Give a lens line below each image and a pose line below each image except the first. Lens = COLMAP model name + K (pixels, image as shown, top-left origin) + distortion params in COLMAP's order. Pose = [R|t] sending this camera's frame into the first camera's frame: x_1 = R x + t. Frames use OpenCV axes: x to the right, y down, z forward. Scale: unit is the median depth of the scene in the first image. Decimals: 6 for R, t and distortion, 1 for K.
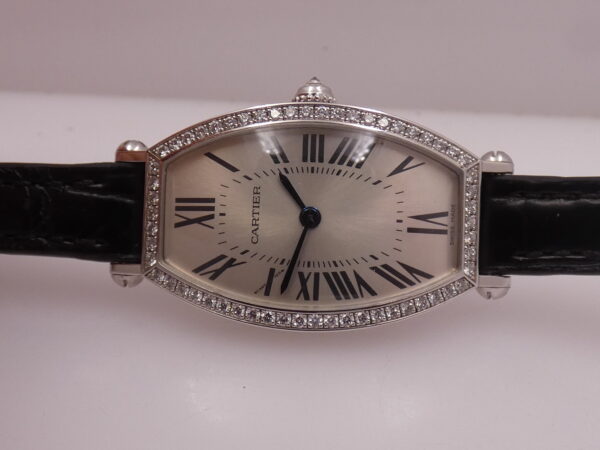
lens RADIAL K [[935.7, 0, 300.0], [0, 935.7, 225.0], [0, 0, 1]] dist [-0.001597, -0.025557]
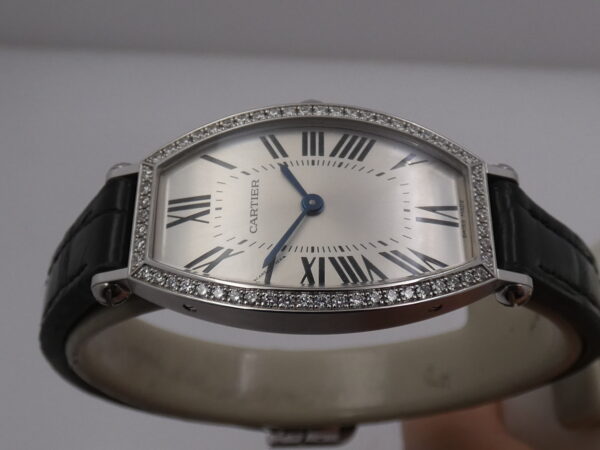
lens RADIAL K [[935.7, 0, 300.0], [0, 935.7, 225.0], [0, 0, 1]] dist [-0.001597, -0.025557]
pose [[0.999213, -0.013317, 0.037364, -0.036815], [0.028810, 0.891115, -0.452861, 0.433583], [-0.027265, 0.453581, 0.890798, 0.169536]]
